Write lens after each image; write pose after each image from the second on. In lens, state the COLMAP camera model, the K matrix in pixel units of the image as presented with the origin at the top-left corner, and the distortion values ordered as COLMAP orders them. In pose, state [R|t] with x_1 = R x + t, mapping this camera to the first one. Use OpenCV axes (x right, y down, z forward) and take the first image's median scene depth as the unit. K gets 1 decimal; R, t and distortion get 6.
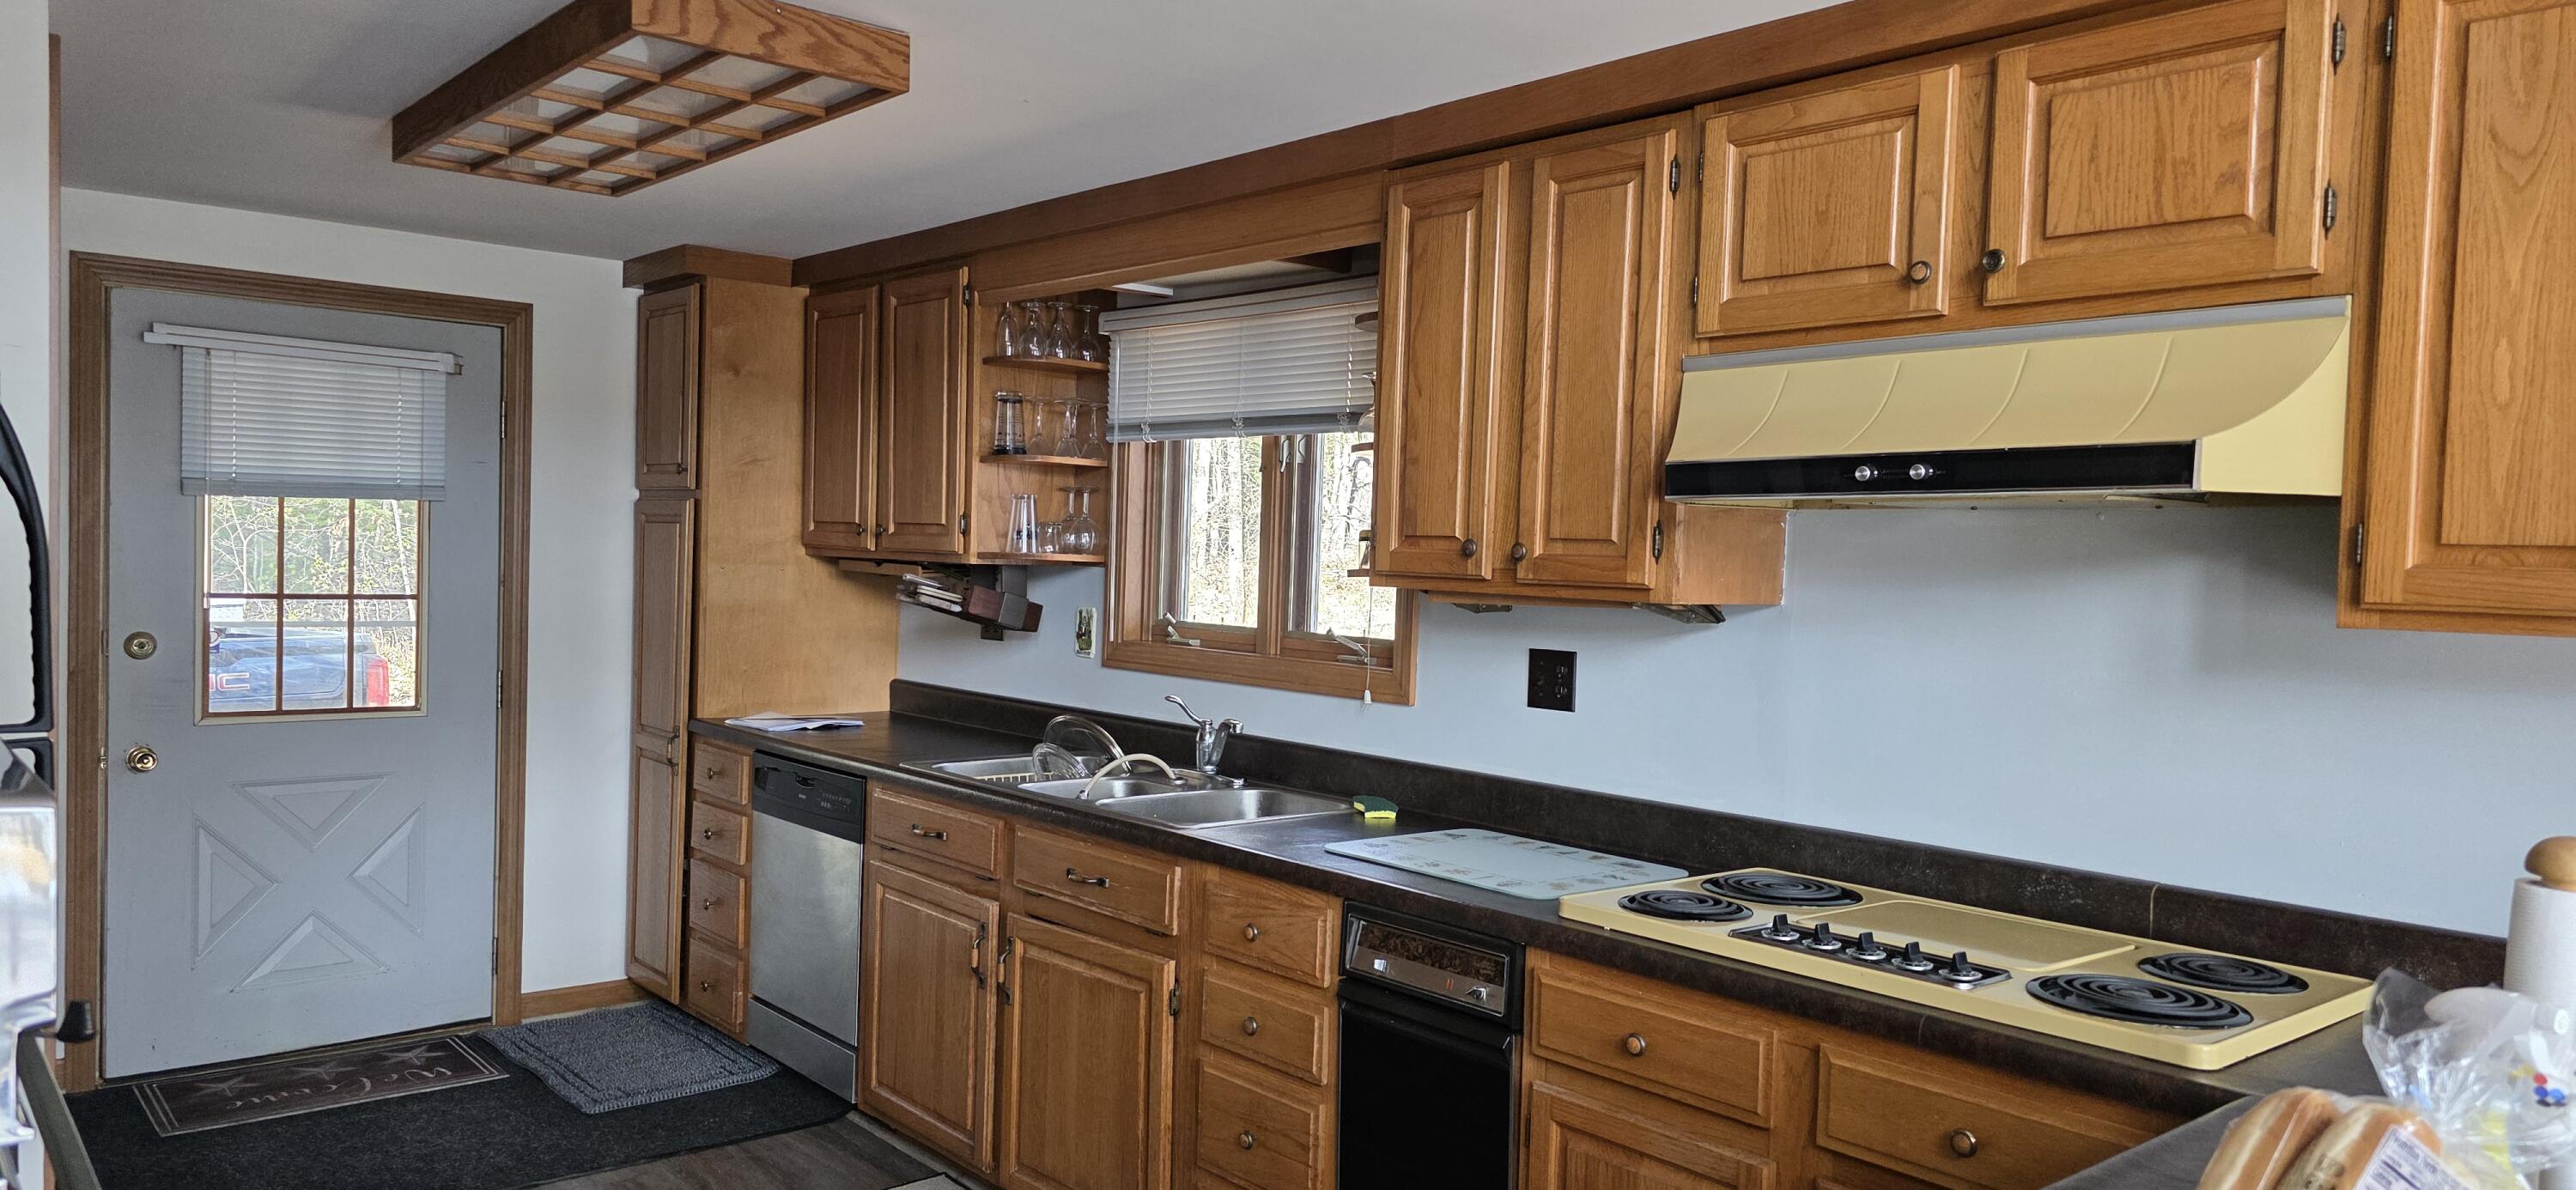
lens RADIAL K [[1728.0, 0, 1287.7], [0, 1728.0, 601.2], [0, 0, 1]] dist [0.038044, -0.030480]
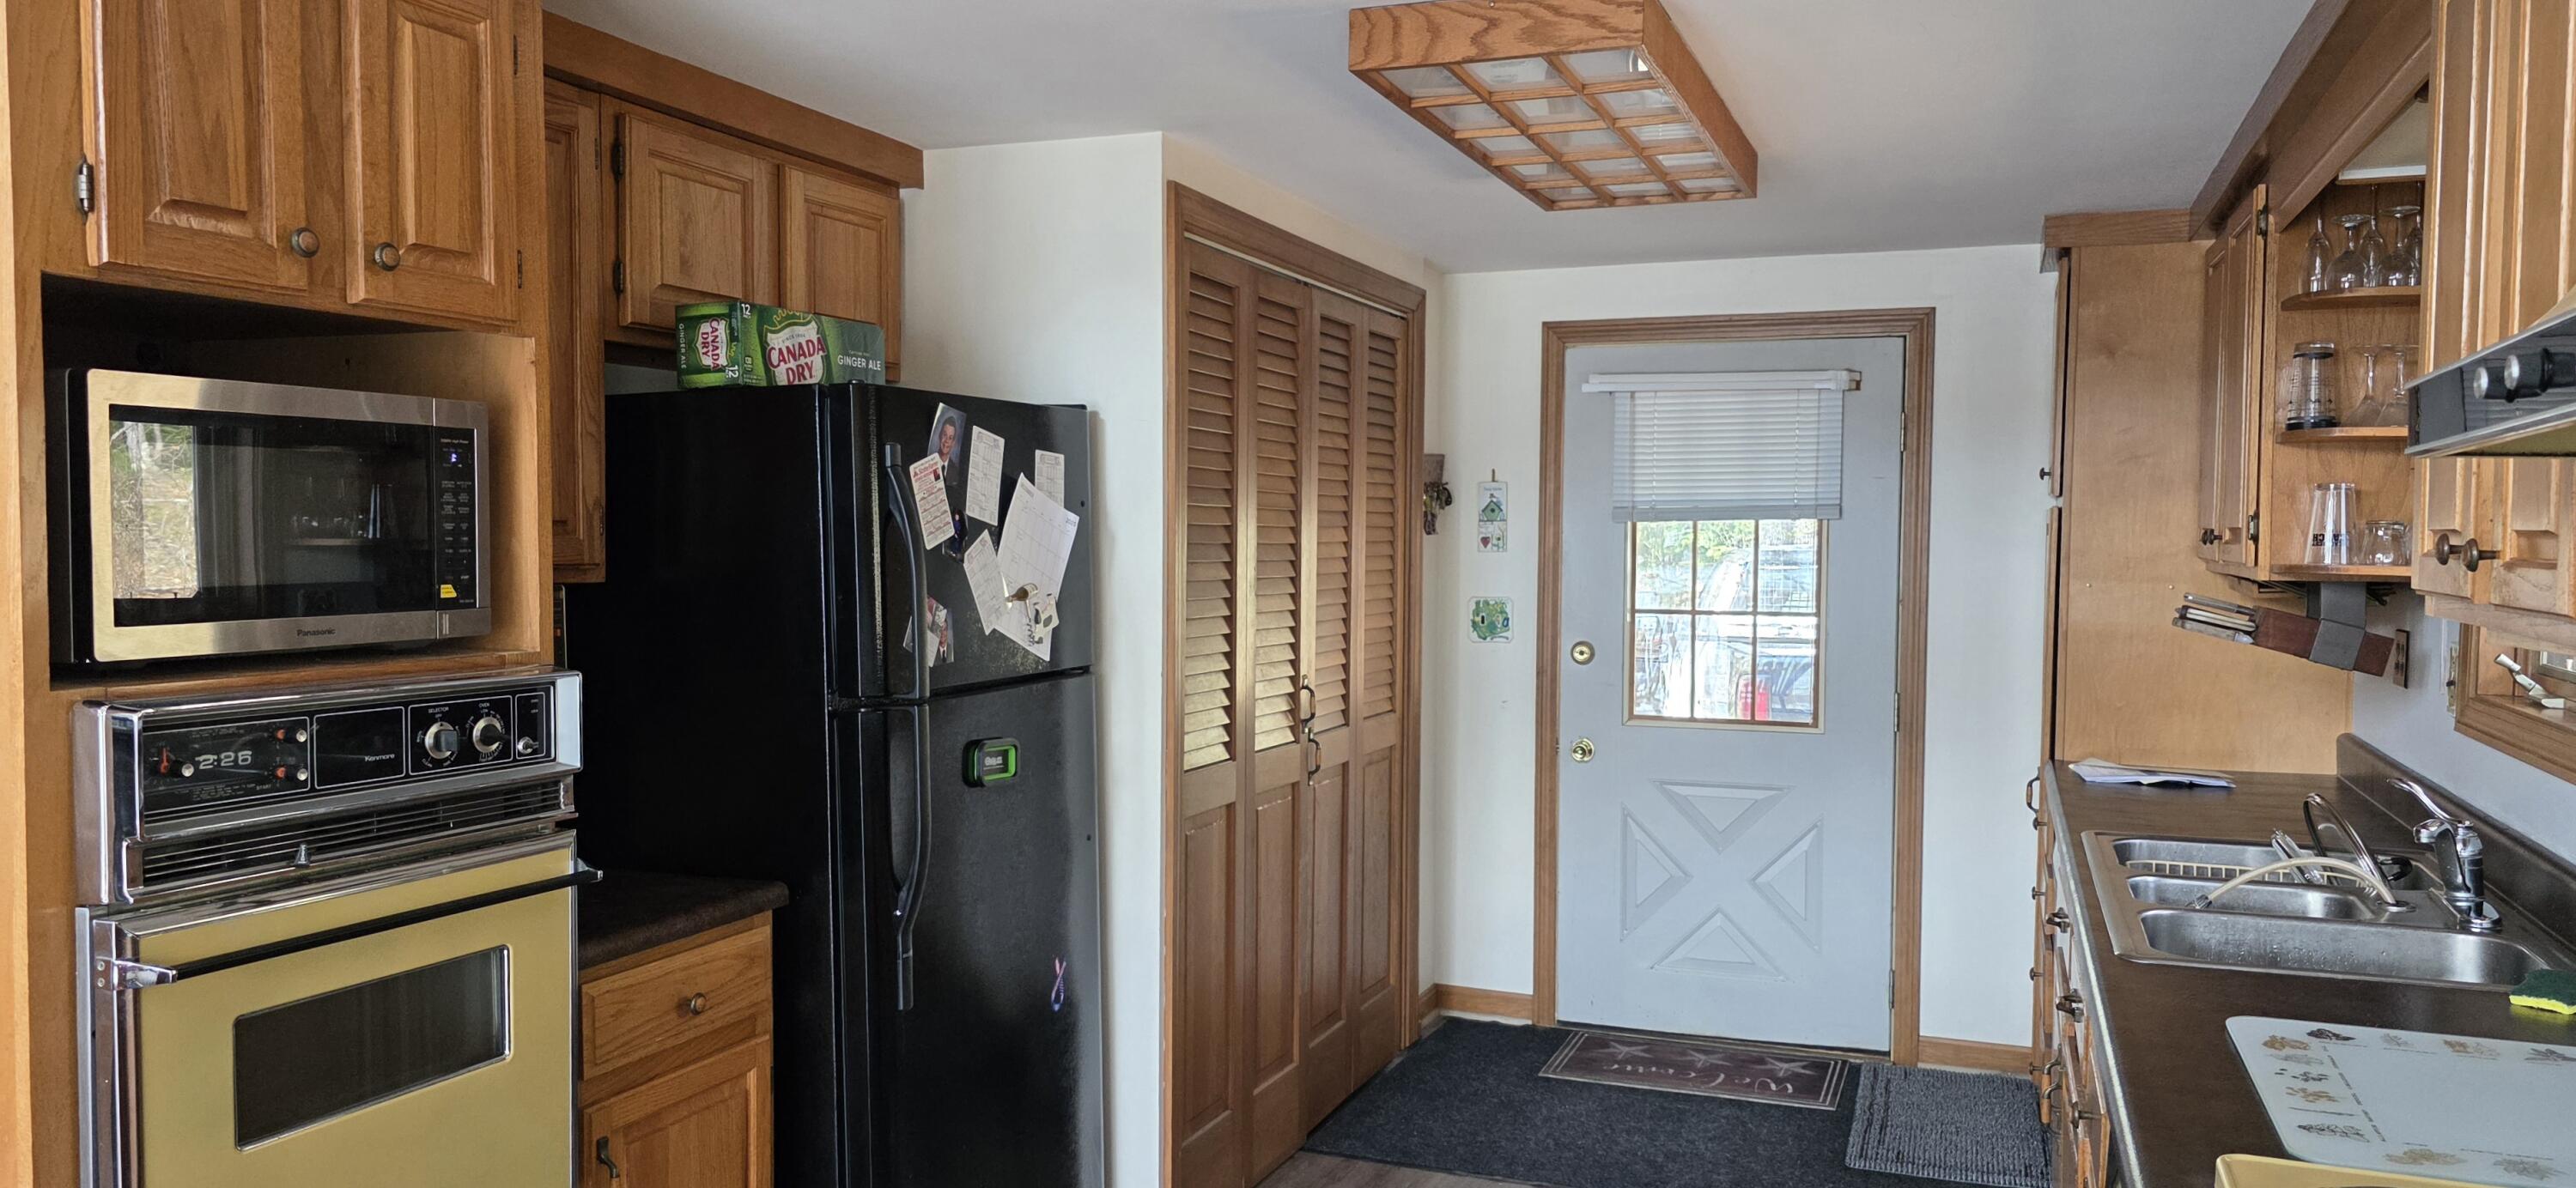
lens RADIAL K [[1827.9, 0, 1284.0], [0, 1827.9, 597.6], [0, 0, 1]] dist [0.042556, 0.001781]
pose [[0.464654, 0.006062, -0.885471, 0.313197], [-0.018432, 0.999826, -0.002827, -0.004013], [0.885300, 0.017635, 0.464685, 0.245041]]
